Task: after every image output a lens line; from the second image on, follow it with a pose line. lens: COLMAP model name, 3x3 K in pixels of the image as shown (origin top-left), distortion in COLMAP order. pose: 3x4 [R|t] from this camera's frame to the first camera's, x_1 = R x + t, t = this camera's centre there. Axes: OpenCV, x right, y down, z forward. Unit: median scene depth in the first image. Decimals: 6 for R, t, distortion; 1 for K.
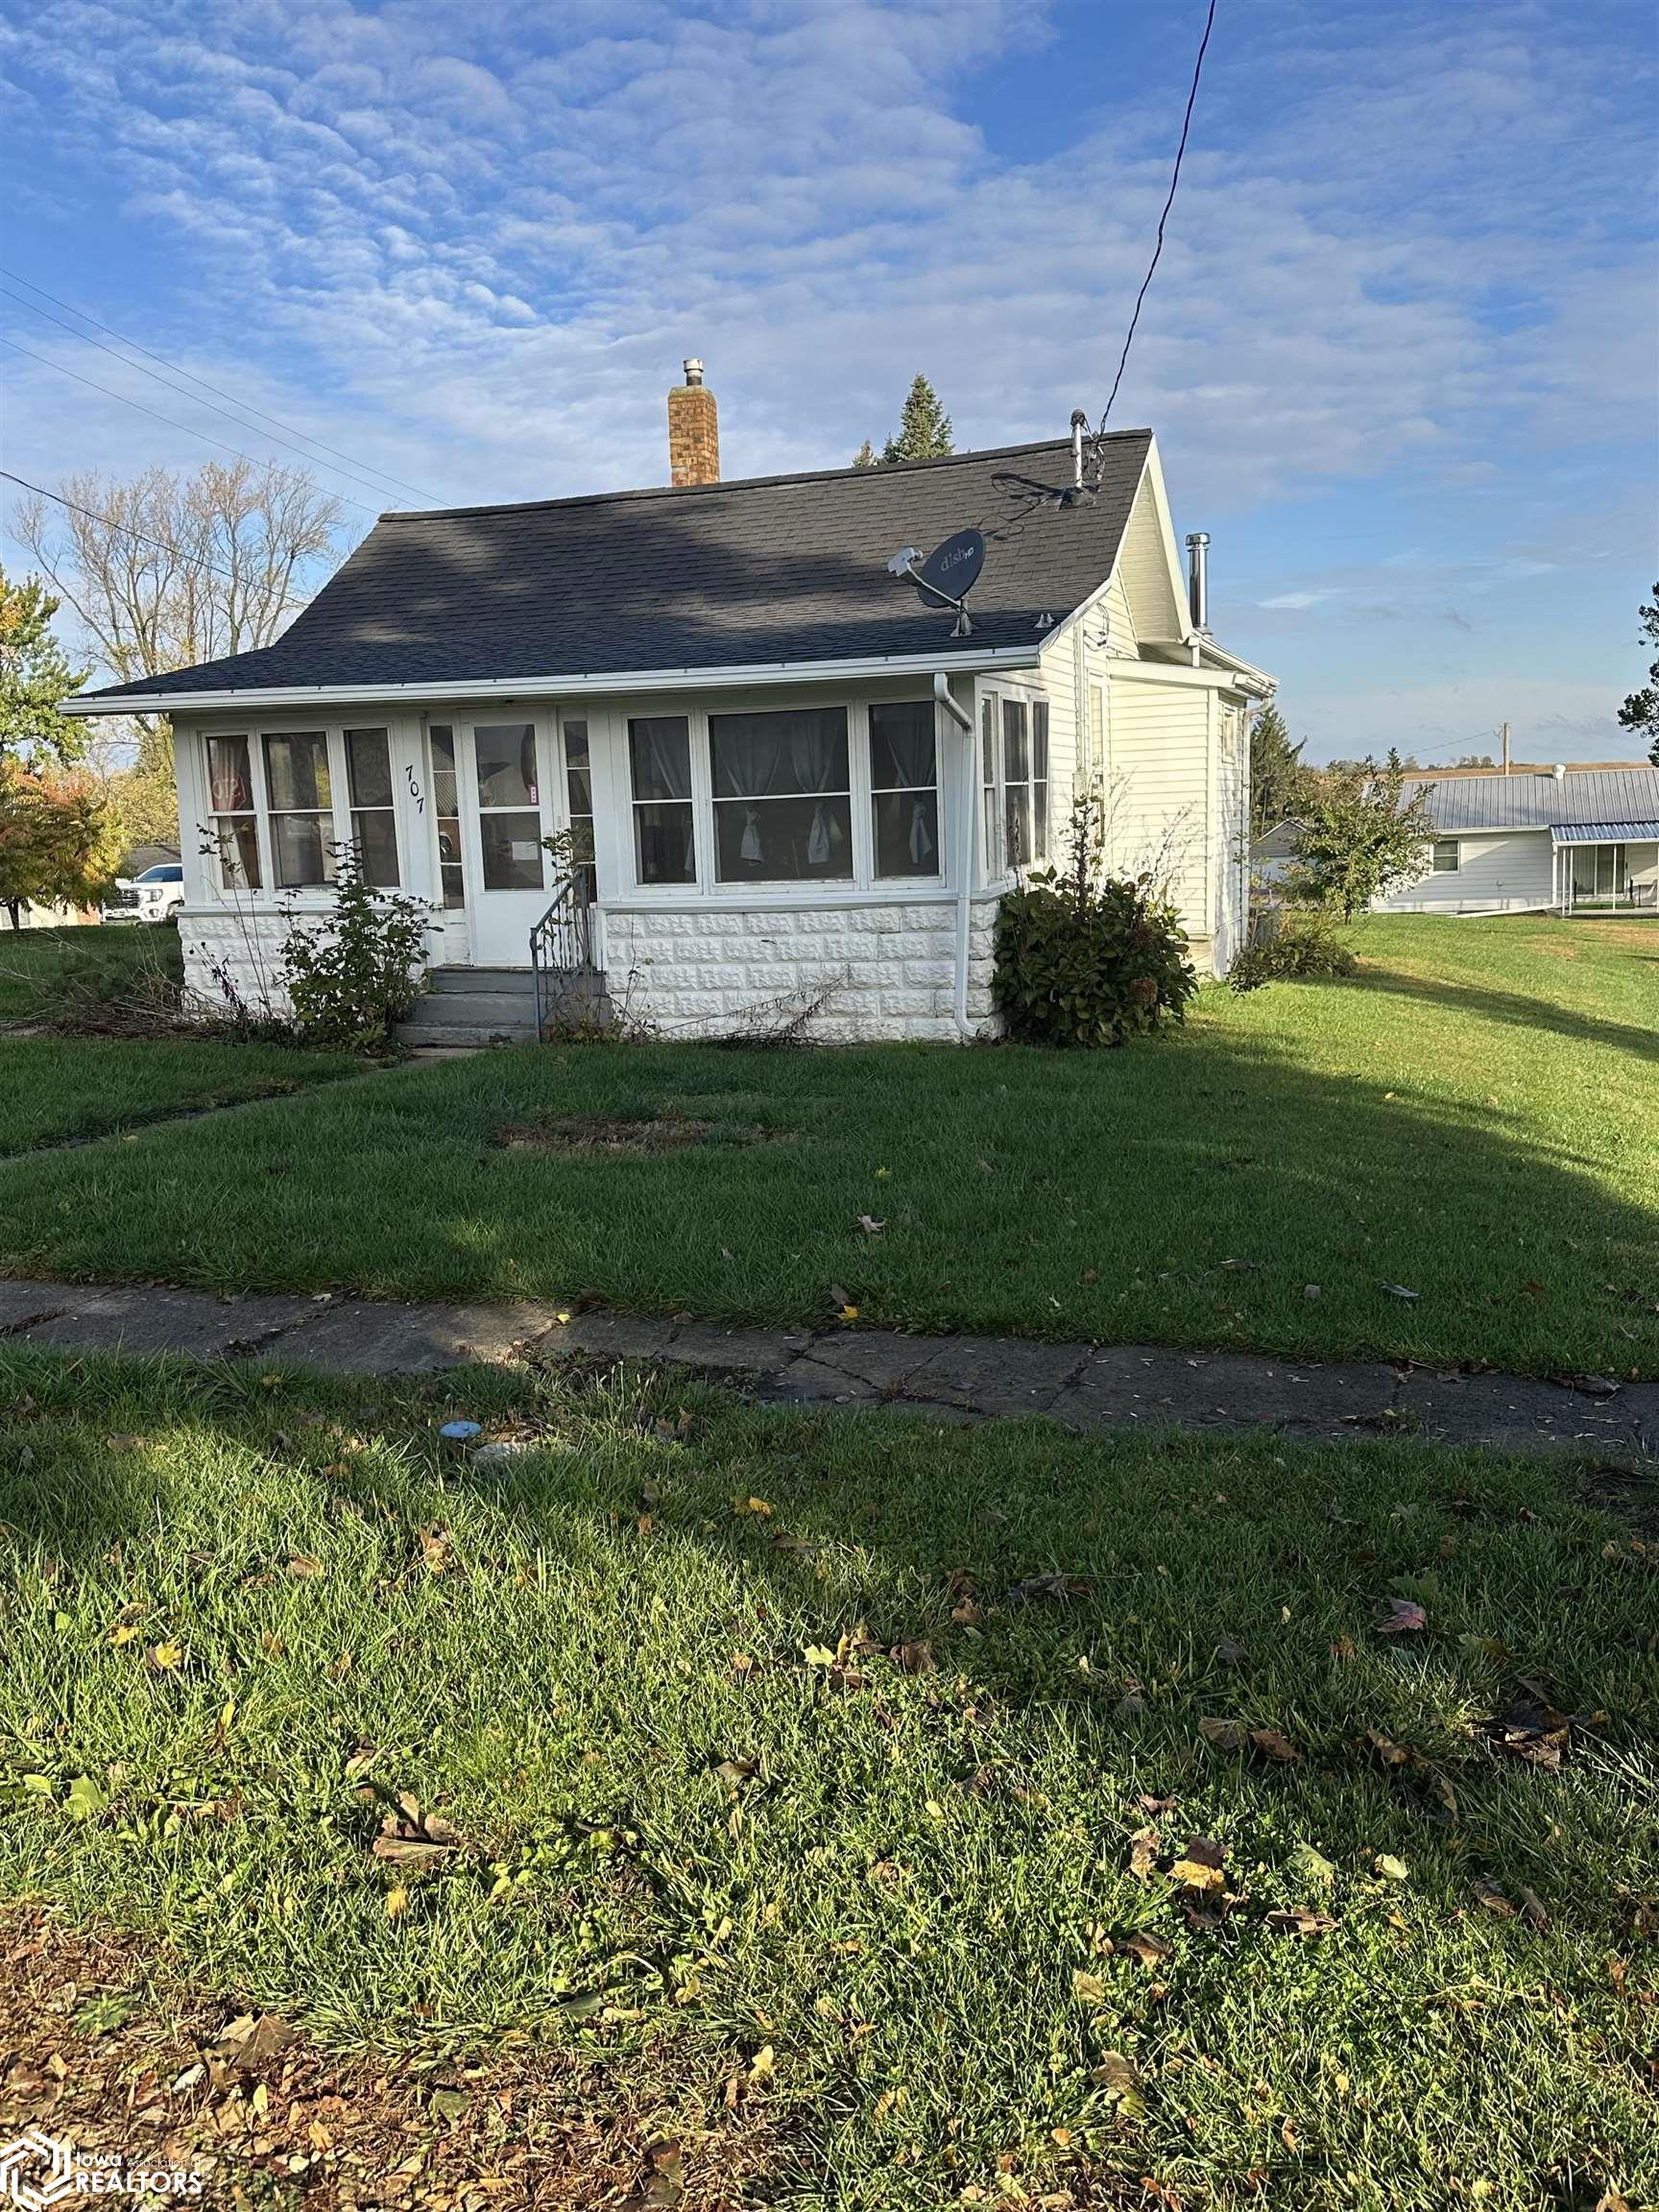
lens RADIAL K [[1847.7, 0, 828.4], [0, 1847.7, 1149.8], [0, 0, 1]] dist [0.060376, -0.045015]
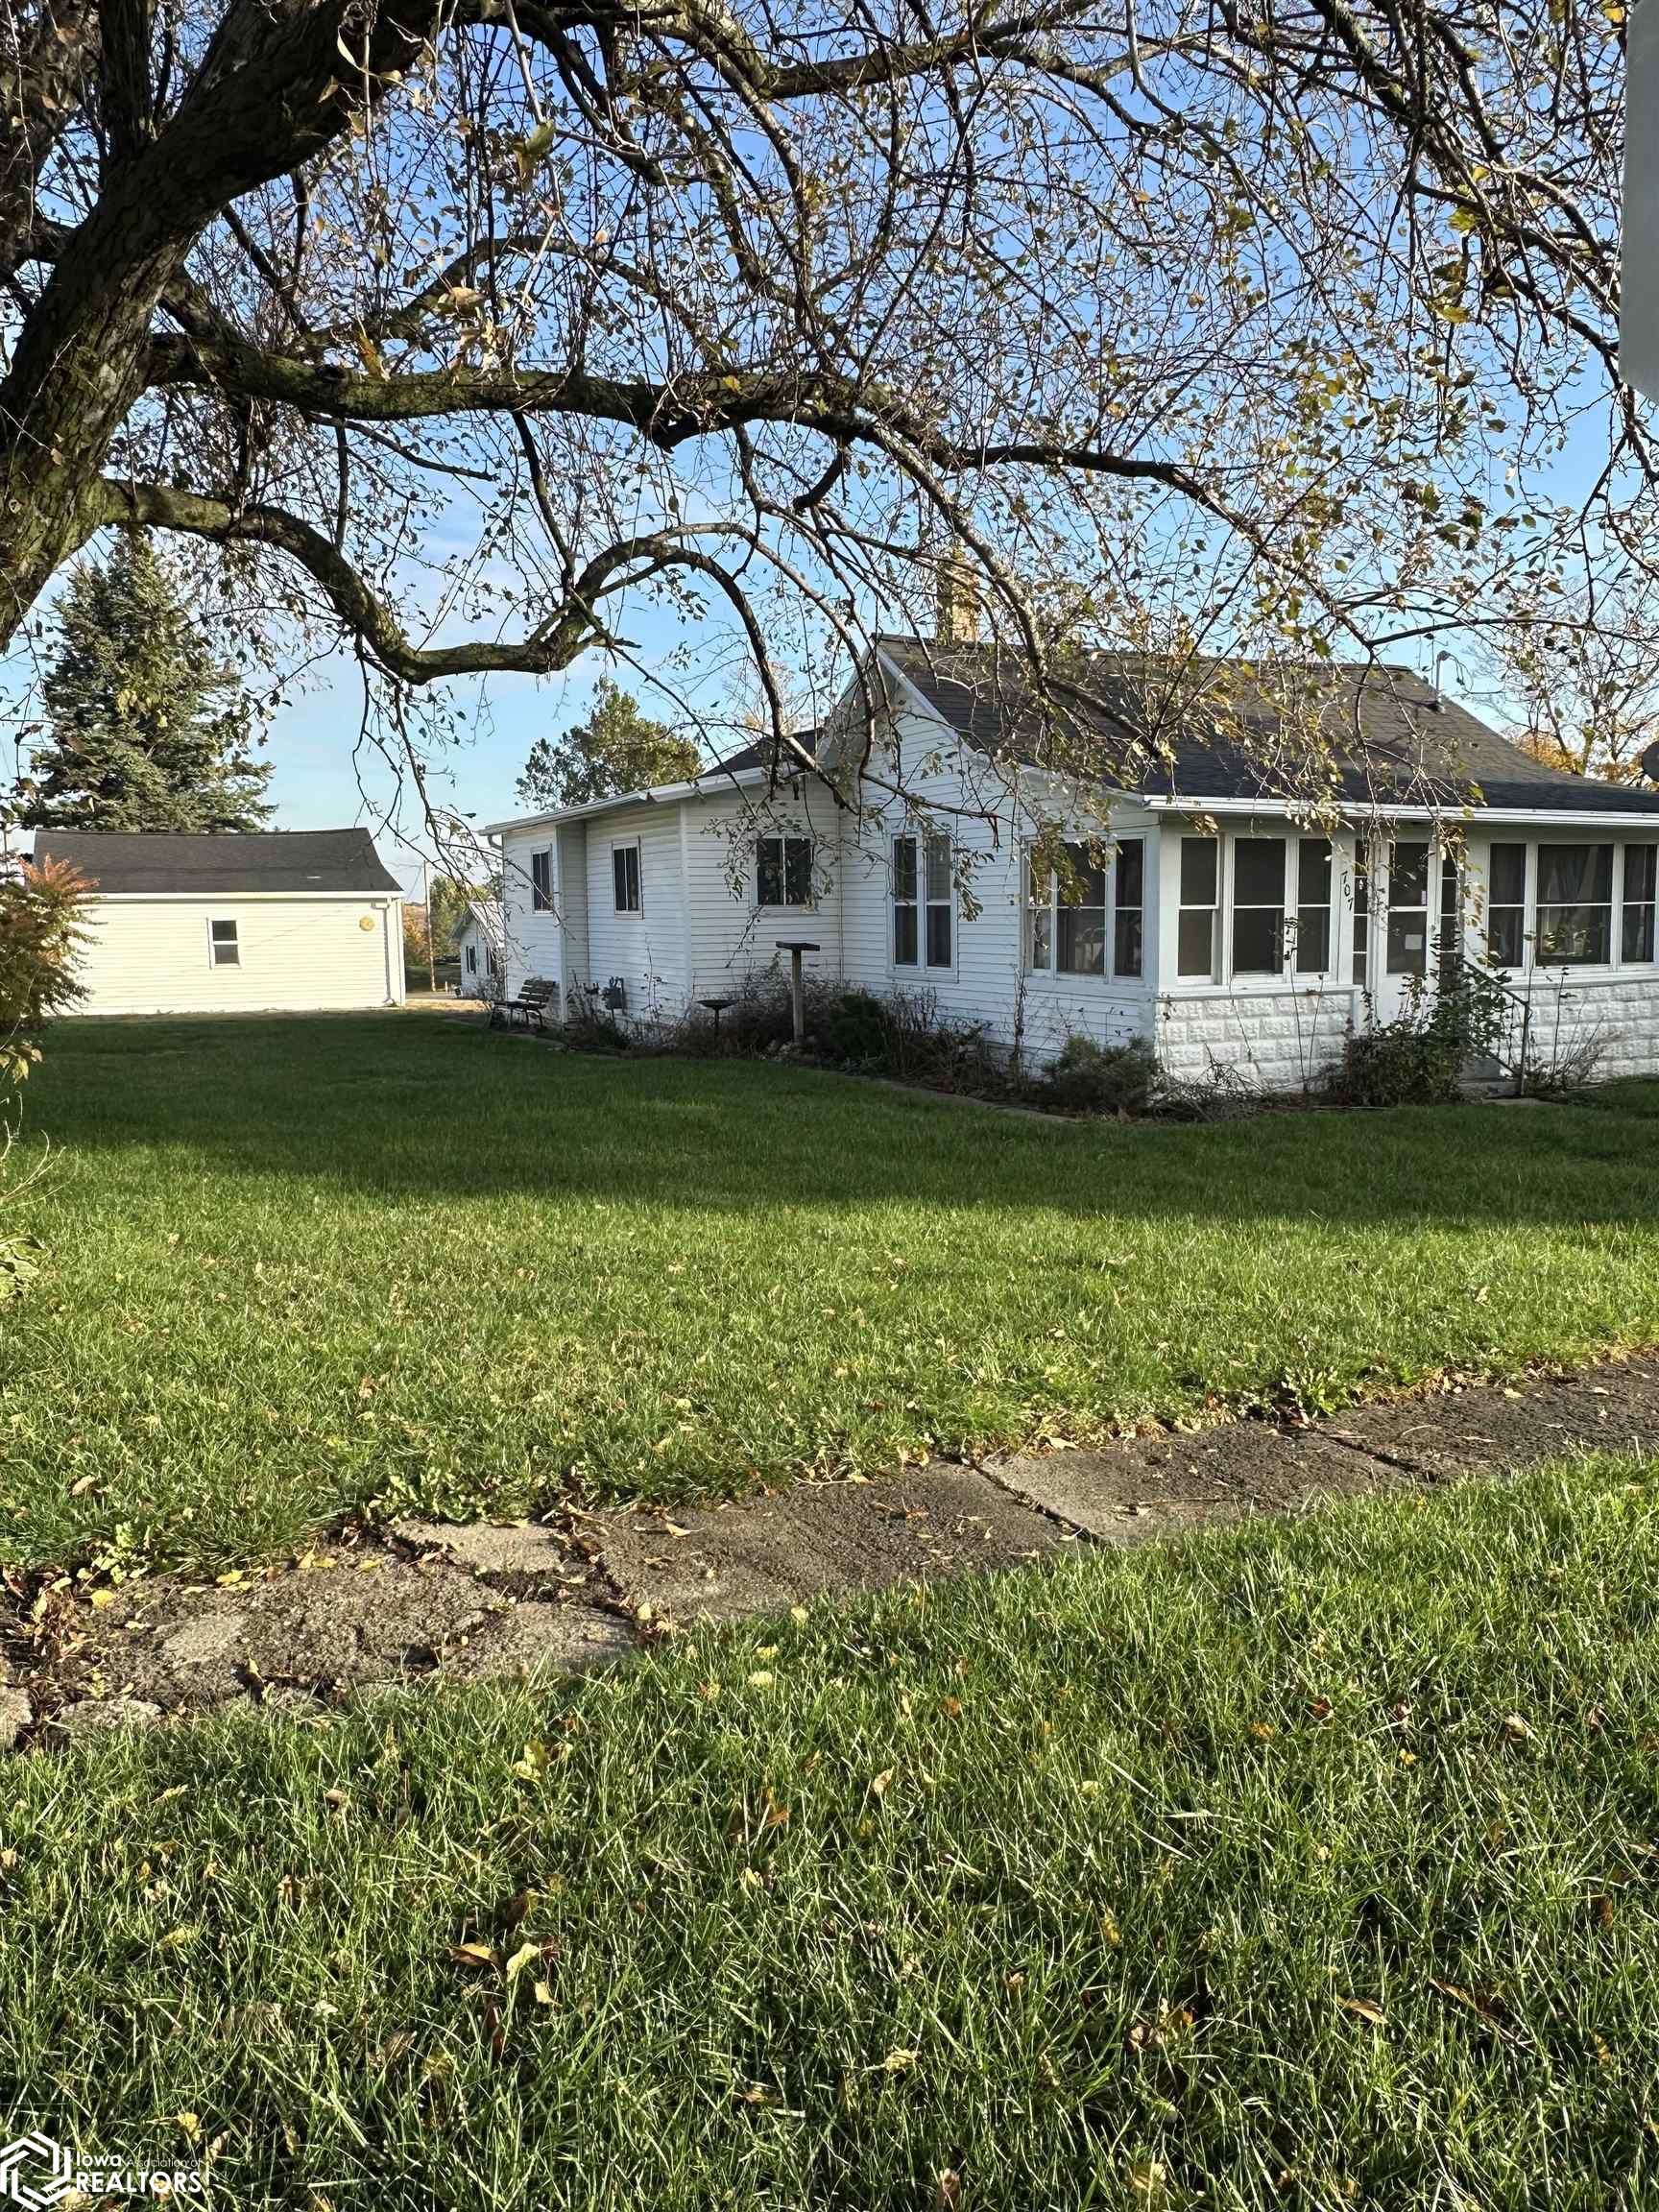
lens RADIAL K [[1555.3, 0, 829.5], [0, 1555.3, 1106.0], [0, 0, 1]] dist [-0.008311, -0.004365]
pose [[0.737006, -0.057028, 0.673476, -0.969649], [0.101550, 0.994466, -0.026921, -0.053730], [-0.668214, 0.088233, 0.738719, 0.420771]]
